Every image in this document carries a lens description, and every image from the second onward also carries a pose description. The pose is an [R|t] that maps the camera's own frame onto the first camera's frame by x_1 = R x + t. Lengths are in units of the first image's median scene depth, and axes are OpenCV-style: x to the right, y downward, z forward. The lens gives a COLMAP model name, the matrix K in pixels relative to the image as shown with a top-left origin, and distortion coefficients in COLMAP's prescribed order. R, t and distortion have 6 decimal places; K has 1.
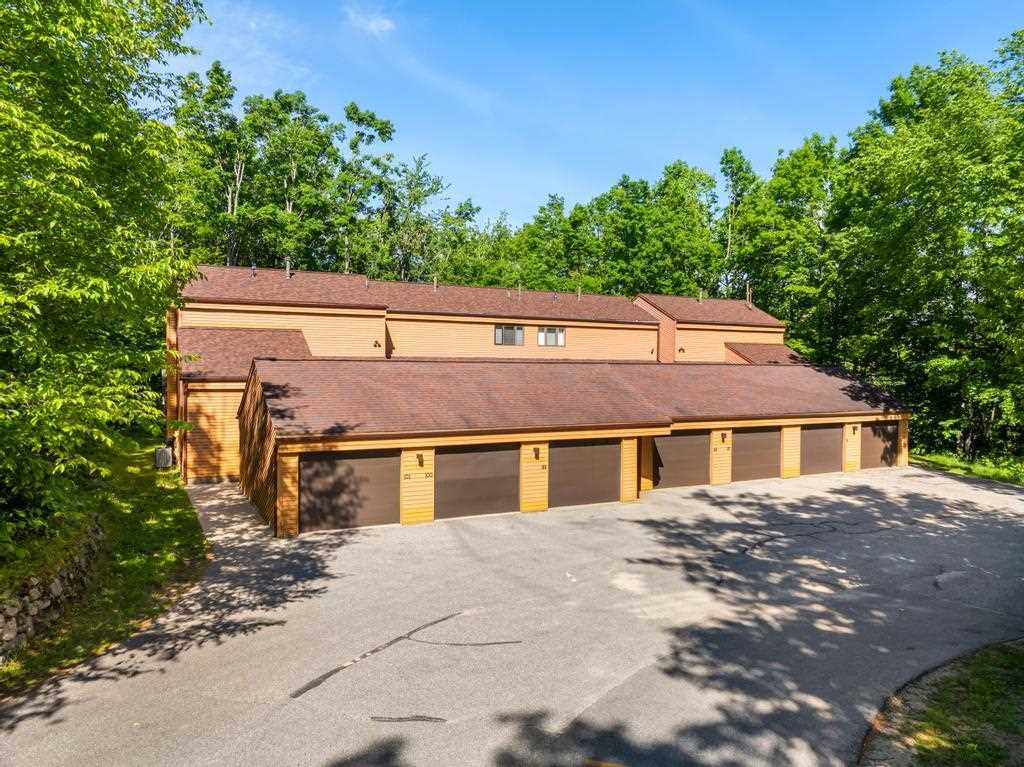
lens RADIAL K [[720.8, 0, 512.0], [0, 720.8, 383.5], [0, 0, 1]] dist [-0.059116, -0.003573]
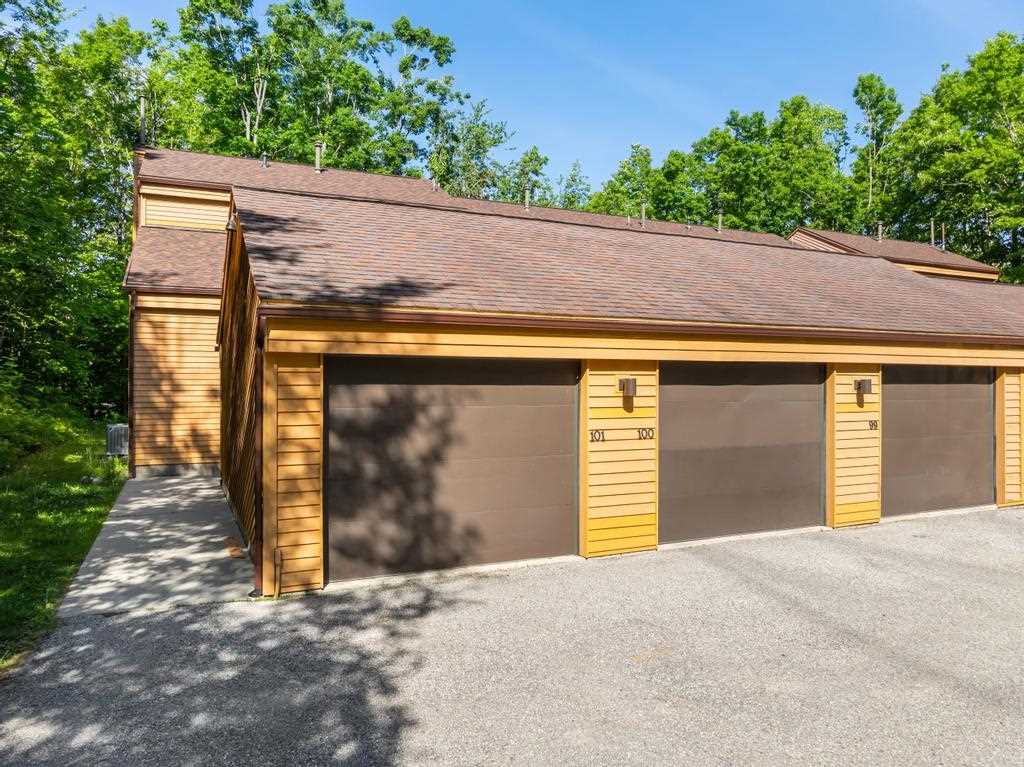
lens RADIAL K [[720.8, 0, 512.0], [0, 720.8, 383.5], [0, 0, 1]] dist [-0.059116, -0.003573]
pose [[0.998701, -0.001185, -0.050940, -0.059715], [0.000187, 0.999808, -0.019598, 0.038076], [0.050954, 0.019563, 0.998509, 0.212796]]
